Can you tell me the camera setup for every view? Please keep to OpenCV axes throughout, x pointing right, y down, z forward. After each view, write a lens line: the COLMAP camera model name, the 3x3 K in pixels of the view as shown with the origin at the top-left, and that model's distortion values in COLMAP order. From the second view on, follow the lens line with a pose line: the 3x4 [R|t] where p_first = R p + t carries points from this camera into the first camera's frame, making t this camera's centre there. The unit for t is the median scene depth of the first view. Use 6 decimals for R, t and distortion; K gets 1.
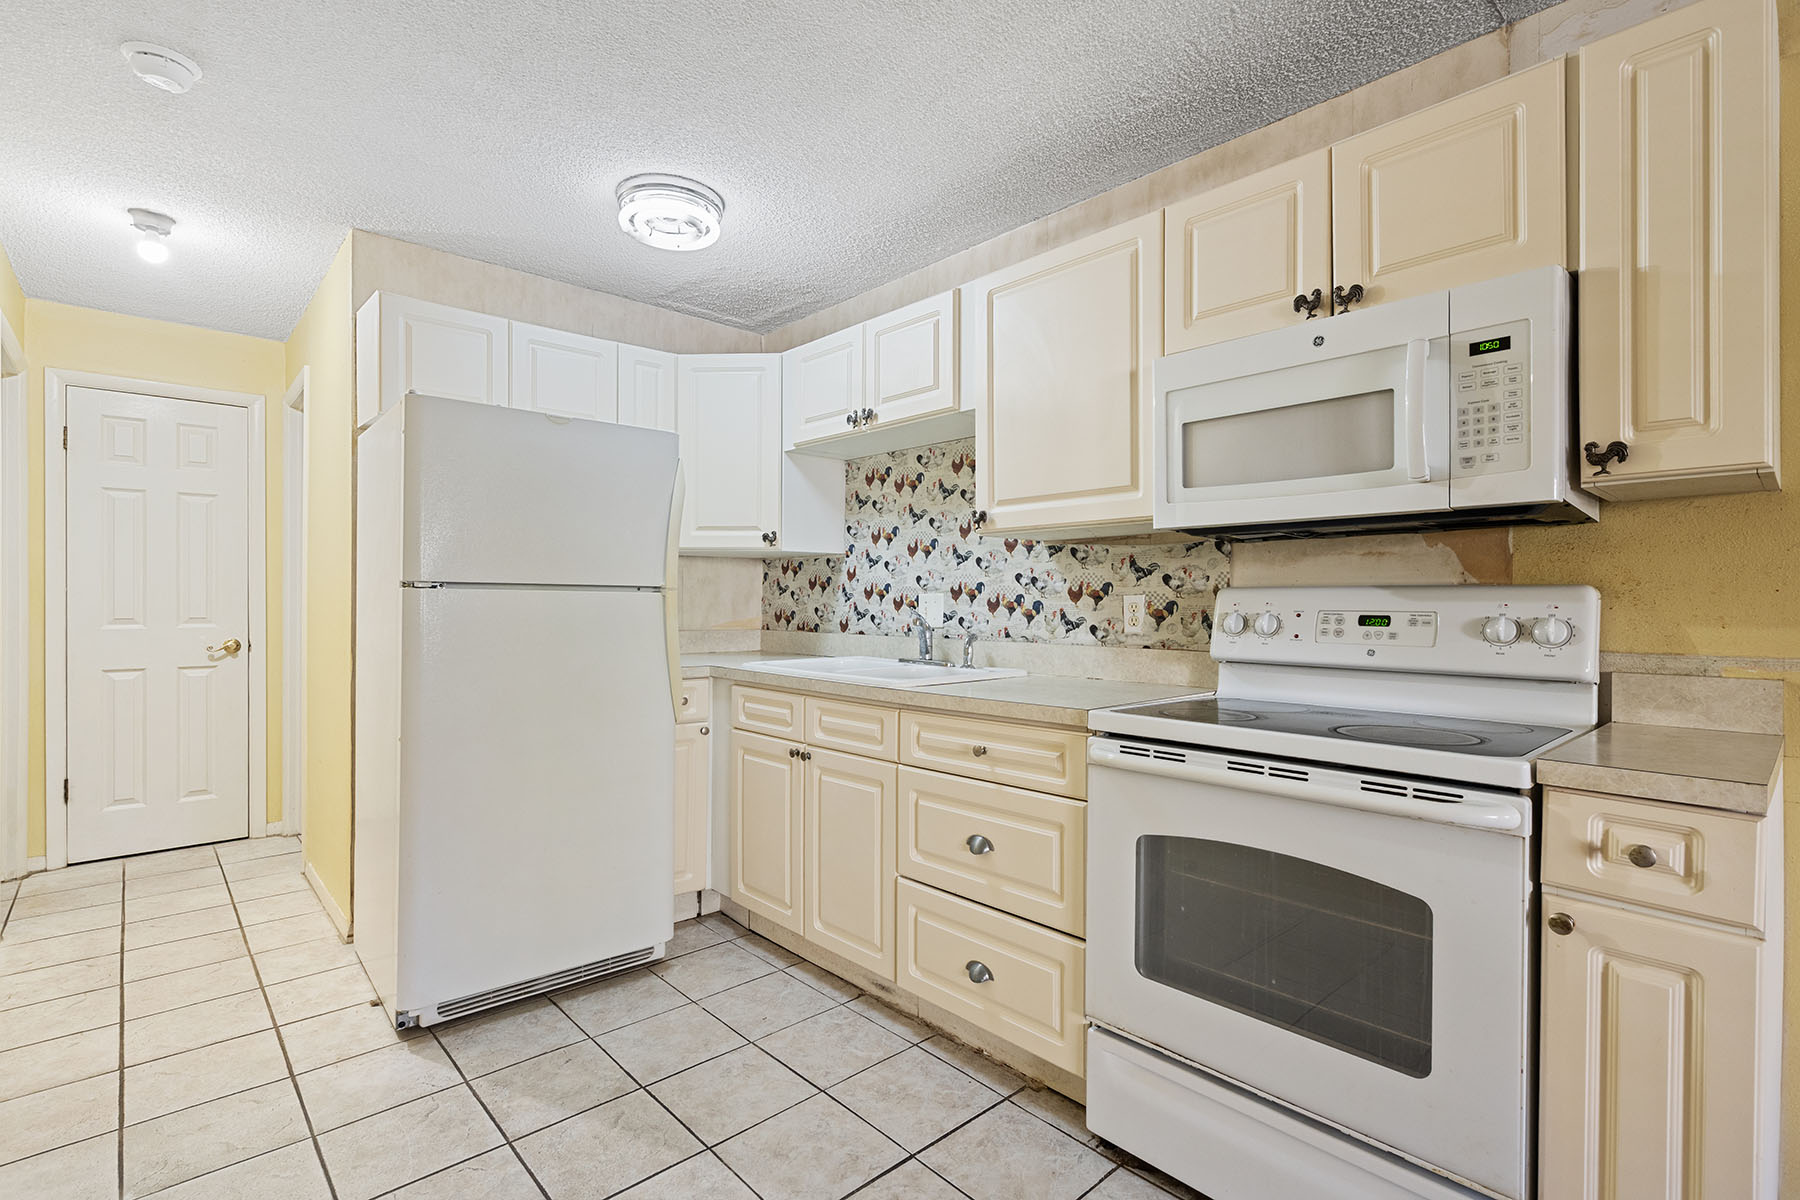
lens RADIAL K [[821.7, 0, 888.2], [0, 821.7, 600.9], [0, 0, 1]] dist [-0.000873, -0.000575]
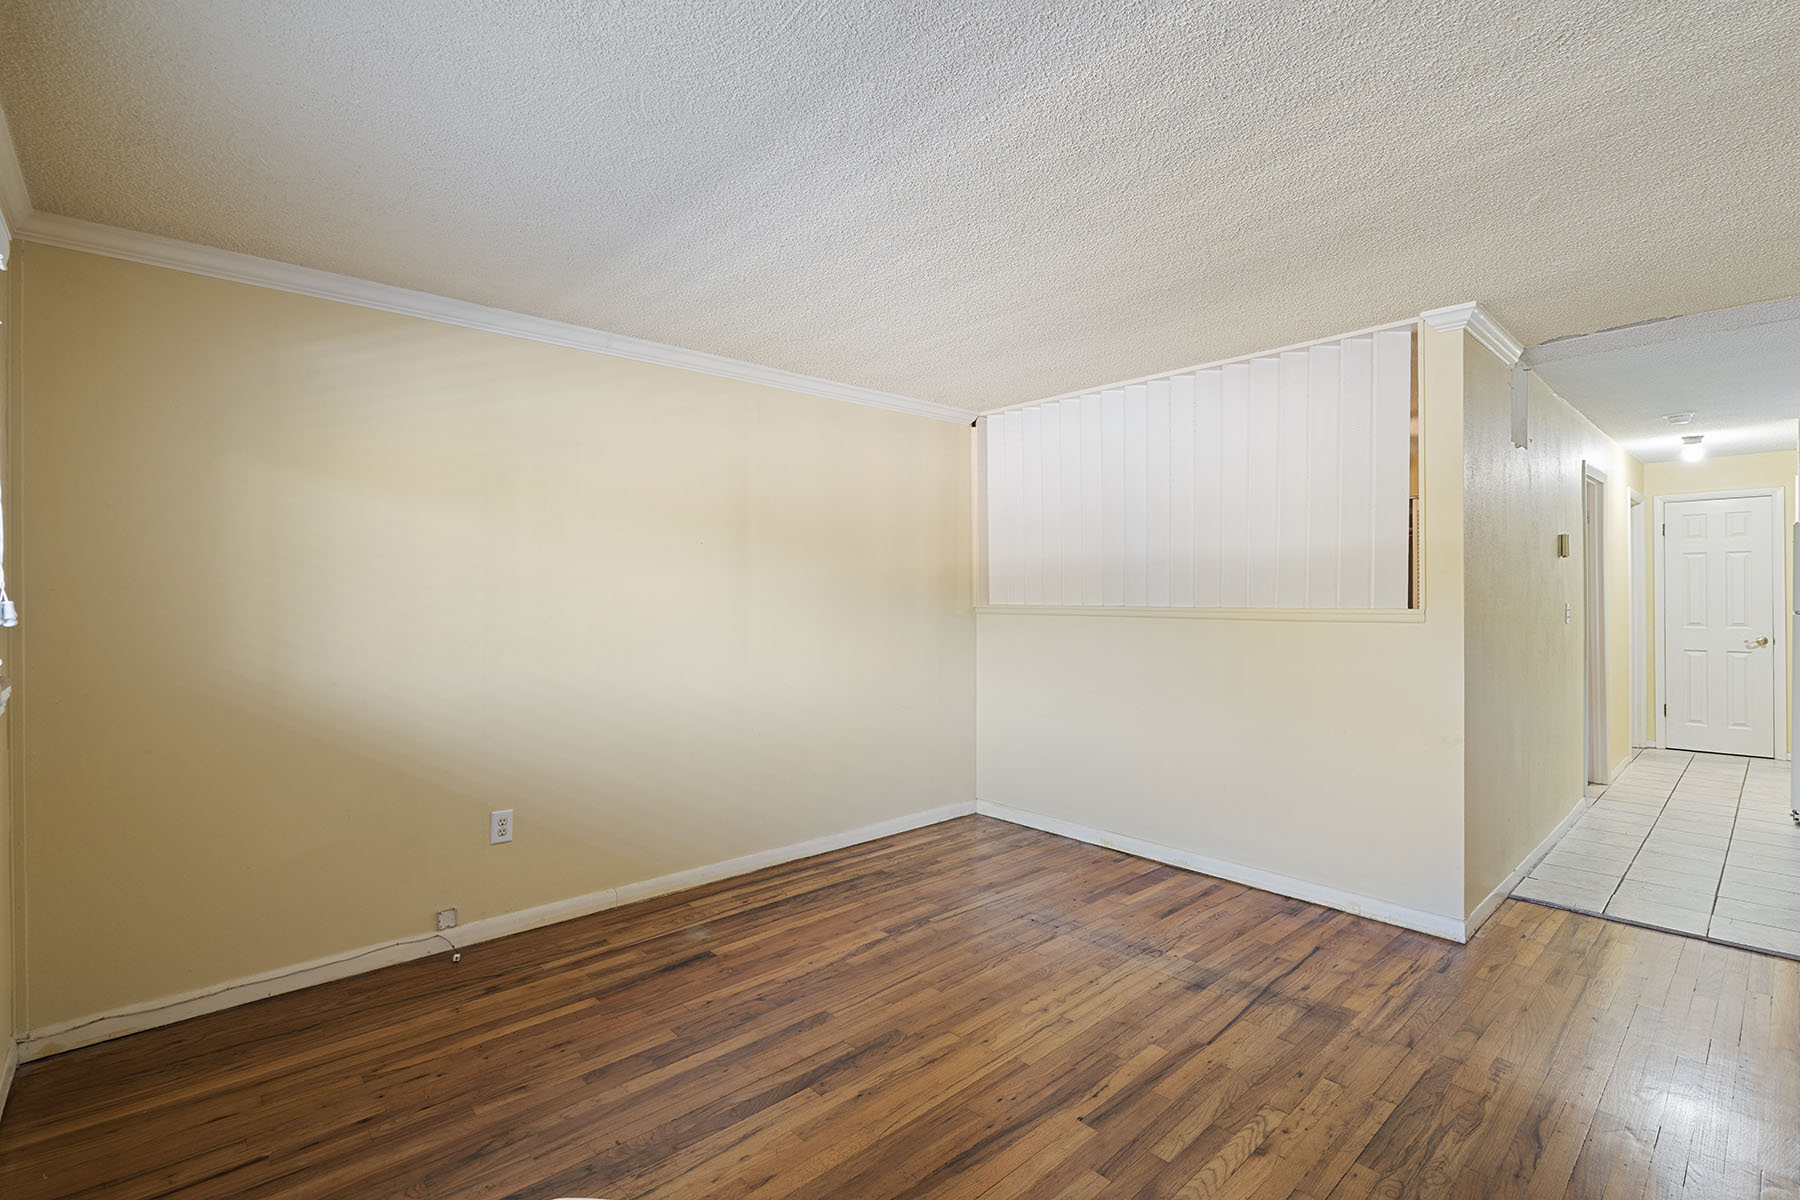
lens RADIAL K [[821.7, 0, 883.7], [0, 821.7, 596.3], [0, 0, 1]] dist [-0.000873, -0.000575]
pose [[-0.008932, -0.001948, -0.999958, 1.124353], [0.003114, 0.999993, -0.001975, -0.047757], [0.999955, -0.003131, -0.008925, -0.976979]]
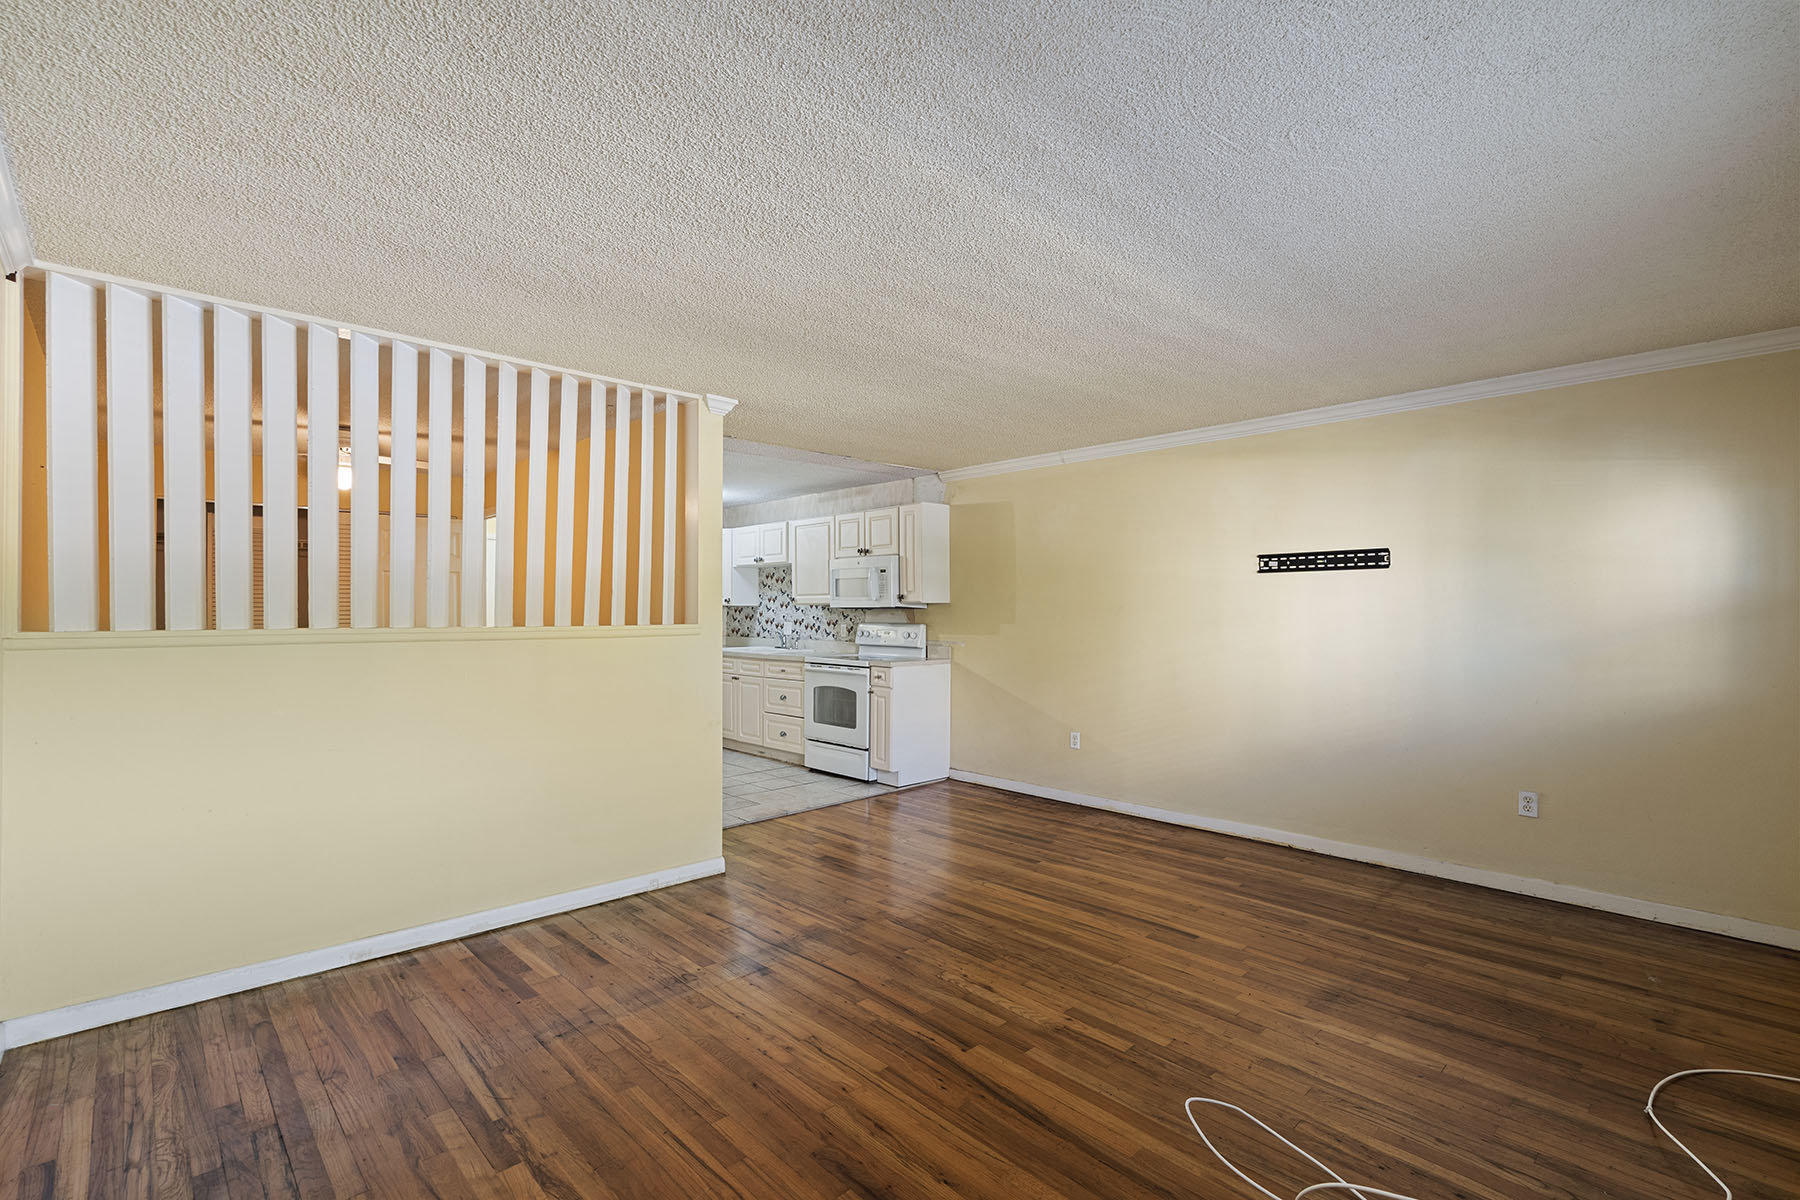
lens RADIAL K [[821.7, 0, 894.8], [0, 821.7, 606.5], [0, 0, 1]] dist [-0.000873, -0.000575]
pose [[0.999808, -0.003969, 0.019192, 0.343571], [0.003987, 0.999992, -0.000894, -0.055597], [-0.019188, 0.000970, 0.999815, -1.648813]]
